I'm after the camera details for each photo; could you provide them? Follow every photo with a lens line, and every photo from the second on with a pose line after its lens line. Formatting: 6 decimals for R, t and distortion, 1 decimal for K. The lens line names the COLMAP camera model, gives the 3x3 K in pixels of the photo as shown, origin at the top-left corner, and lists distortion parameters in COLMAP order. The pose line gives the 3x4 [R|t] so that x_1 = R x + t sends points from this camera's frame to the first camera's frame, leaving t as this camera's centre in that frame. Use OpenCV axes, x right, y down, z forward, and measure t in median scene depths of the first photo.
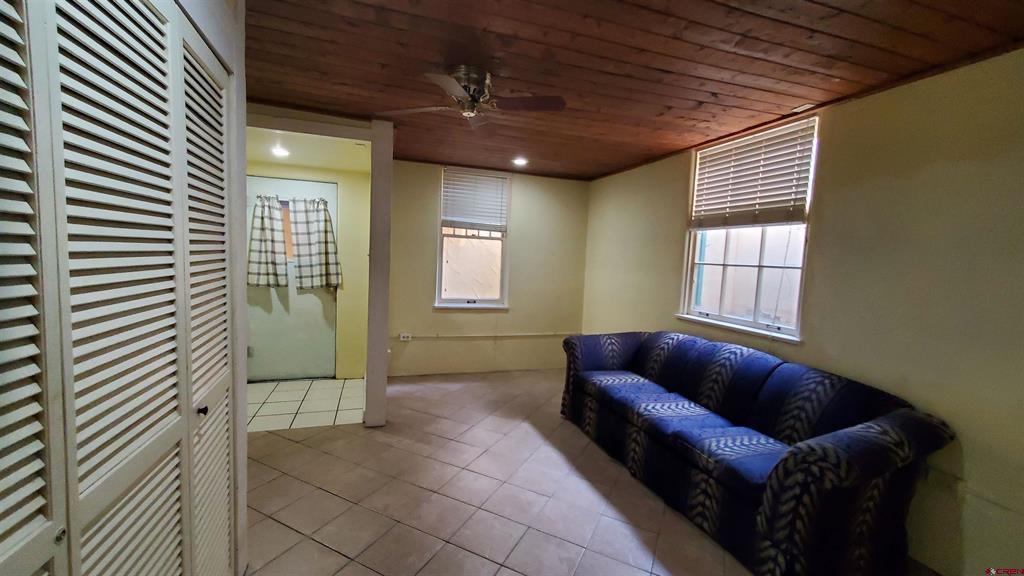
lens RADIAL K [[410.9, 0, 512.0], [0, 410.9, 288.0], [0, 0, 1]] dist [0.023783, 0.000122]
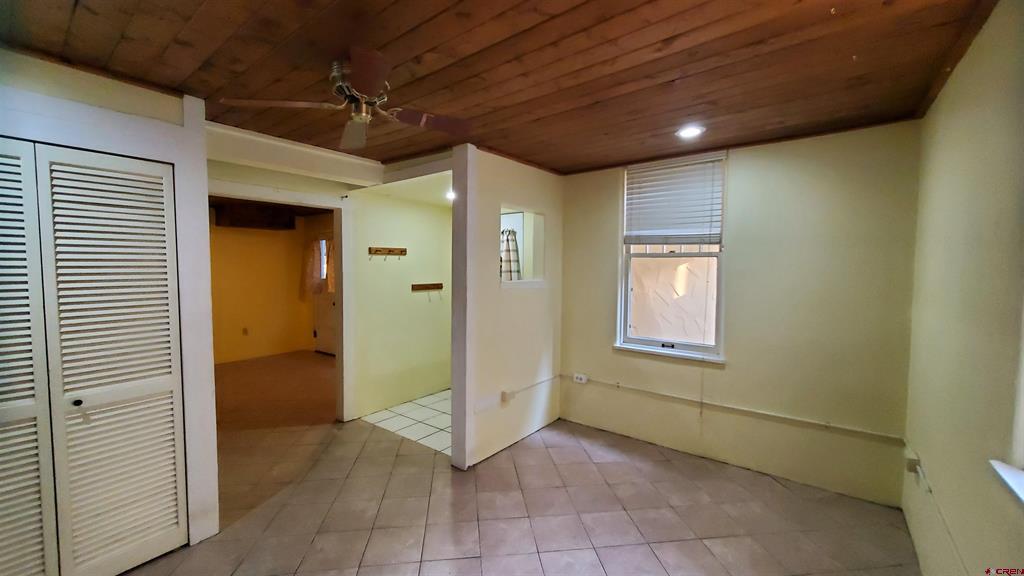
lens RADIAL K [[410.9, 0, 512.0], [0, 410.9, 288.0], [0, 0, 1]] dist [0.023783, 0.000122]
pose [[0.560704, -0.001619, -0.828015, 0.355077], [-0.045674, 0.998415, -0.032881, -0.031392], [0.826756, 0.056255, 0.559741, 0.386948]]
